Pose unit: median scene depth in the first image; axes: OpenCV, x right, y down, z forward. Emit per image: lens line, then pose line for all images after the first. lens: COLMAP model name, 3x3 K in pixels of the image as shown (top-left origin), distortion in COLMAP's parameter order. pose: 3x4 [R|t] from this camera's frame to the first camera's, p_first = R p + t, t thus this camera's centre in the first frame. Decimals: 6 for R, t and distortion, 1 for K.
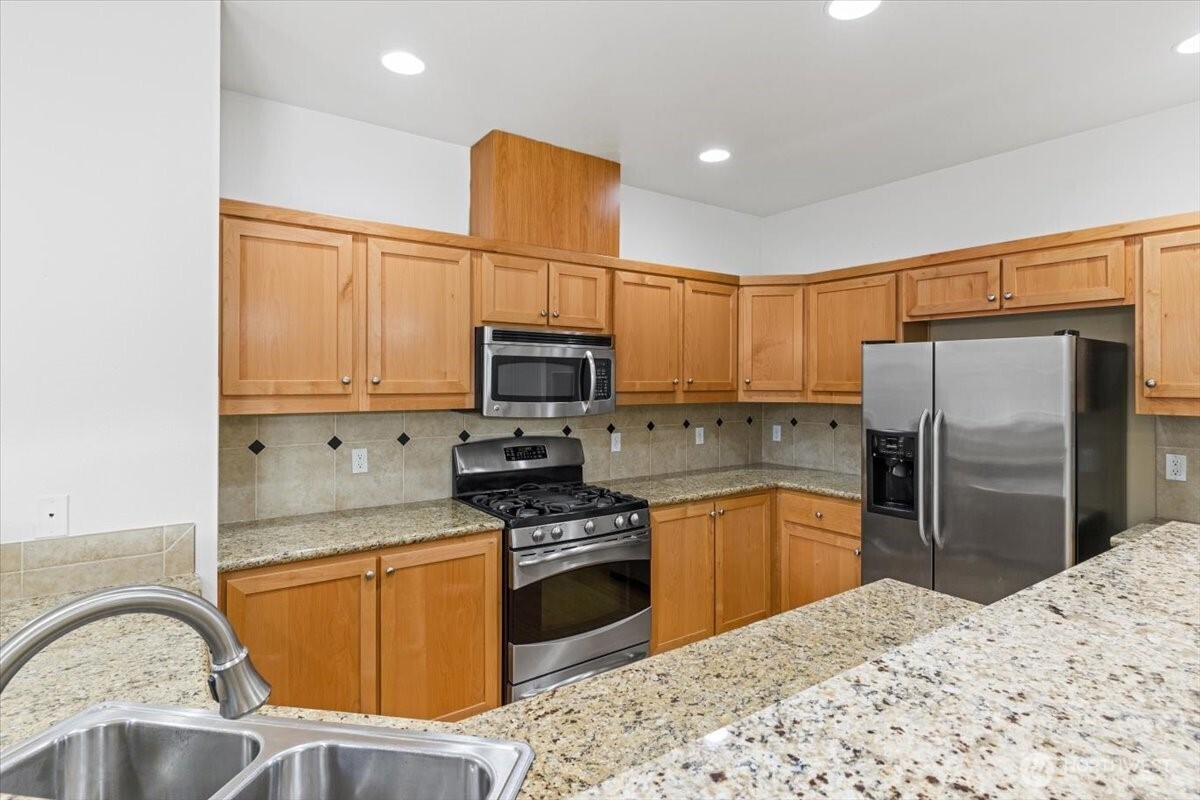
lens RADIAL K [[605.6, 0, 608.2], [0, 605.6, 378.0], [0, 0, 1]] dist [-0.005850, 0.001737]
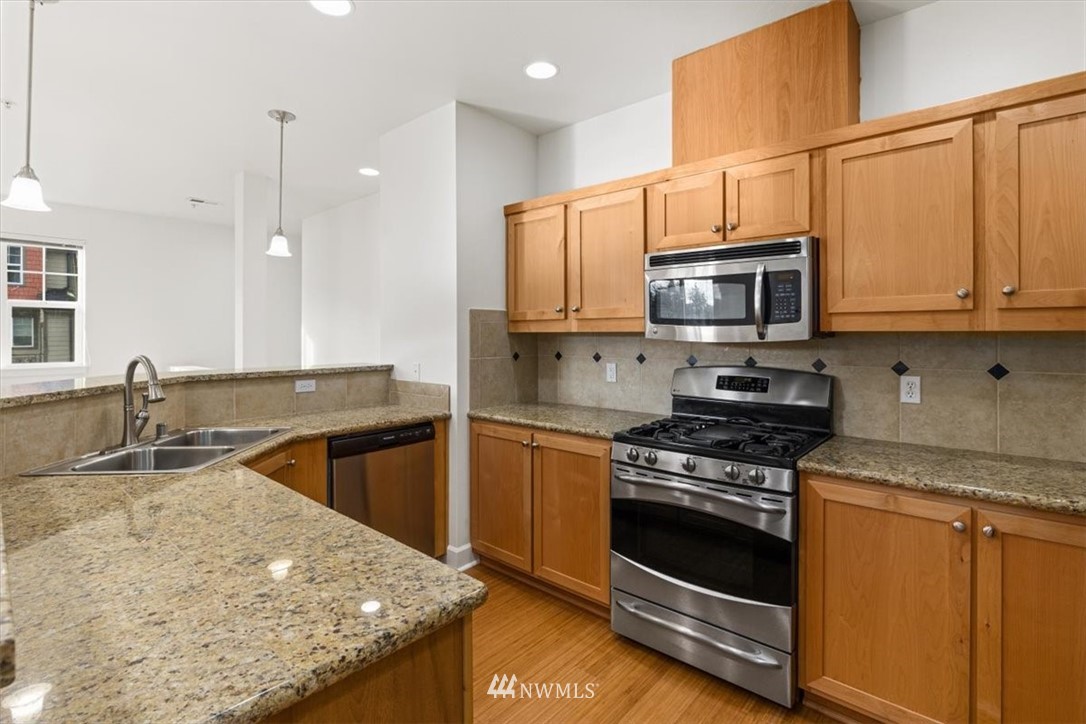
lens RADIAL K [[514.4, 0, 547.9], [0, 514.4, 334.8], [0, 0, 1]] dist [-0.009874, 0.001771]
pose [[0.228072, -0.001102, -0.973644, 0.579262], [0.006736, 0.999977, 0.000446, 0.049941], [0.973621, -0.006661, 0.228074, 0.564318]]
